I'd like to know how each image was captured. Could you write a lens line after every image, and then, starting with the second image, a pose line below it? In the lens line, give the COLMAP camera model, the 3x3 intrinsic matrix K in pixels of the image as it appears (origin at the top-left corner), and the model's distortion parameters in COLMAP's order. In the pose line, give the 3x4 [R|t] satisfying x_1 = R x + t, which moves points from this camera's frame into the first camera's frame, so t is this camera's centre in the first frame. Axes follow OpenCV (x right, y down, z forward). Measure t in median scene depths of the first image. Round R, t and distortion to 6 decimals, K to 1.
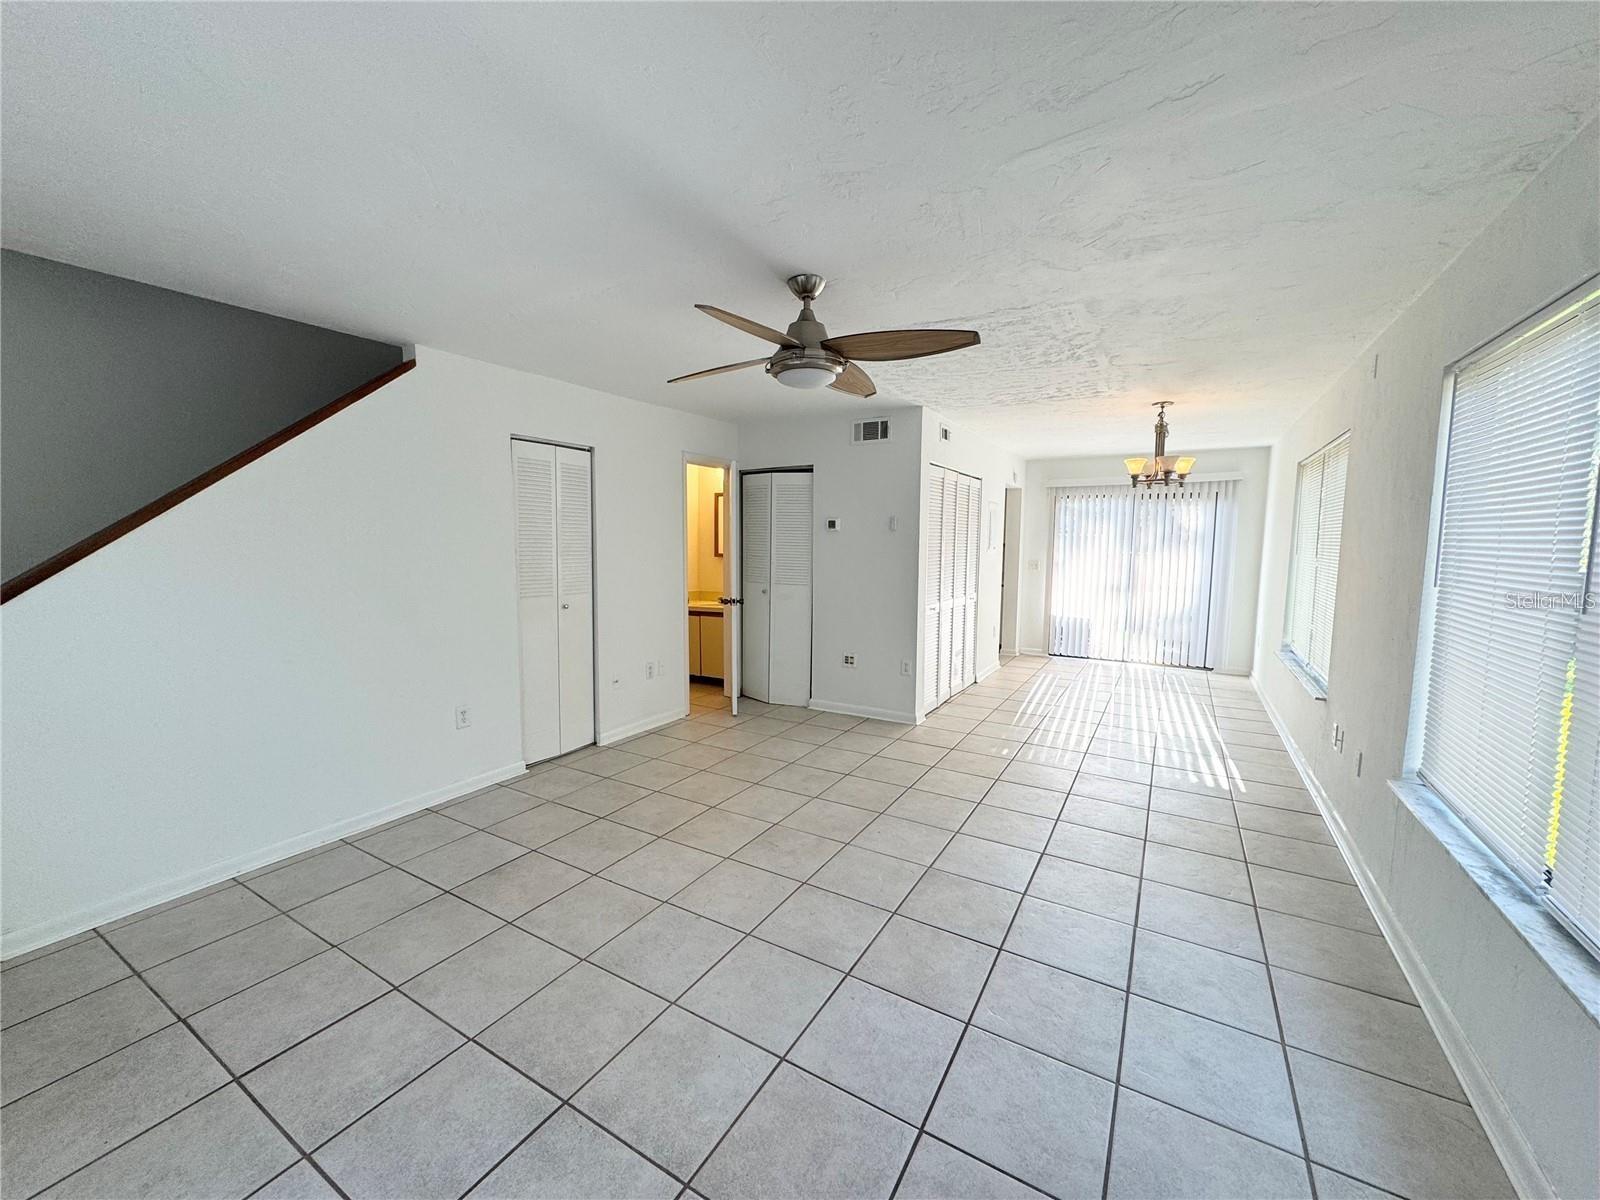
lens RADIAL K [[632.7, 0, 800.5], [0, 632.7, 591.8], [0, 0, 1]] dist [-0.002781, -0.001052]
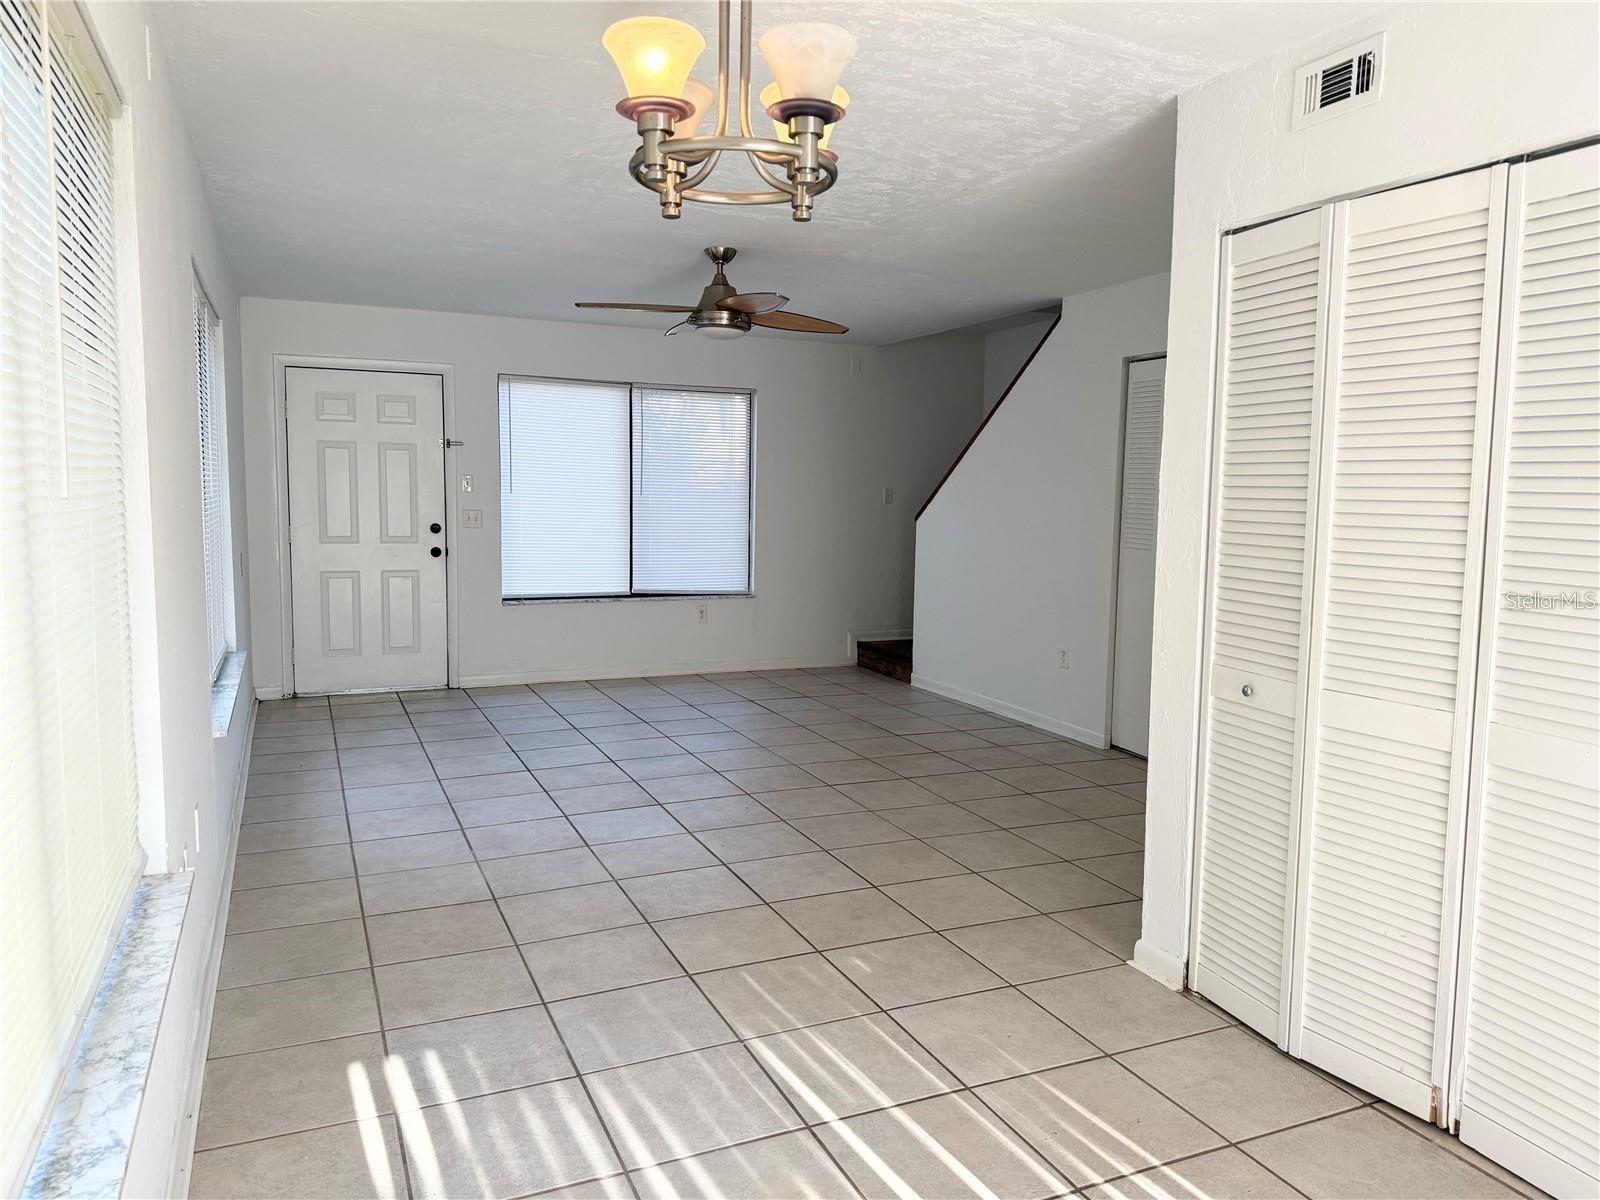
lens RADIAL K [[1114.6, 0, 800.0], [0, 1114.6, 602.7], [0, 0, 1]] dist [-0.003071, -0.002766]
pose [[-0.574317, 0.069414, -0.815685, 1.135476], [-0.090911, 0.984827, 0.147817, -0.108446], [0.813569, 0.159049, -0.559293, 1.632488]]
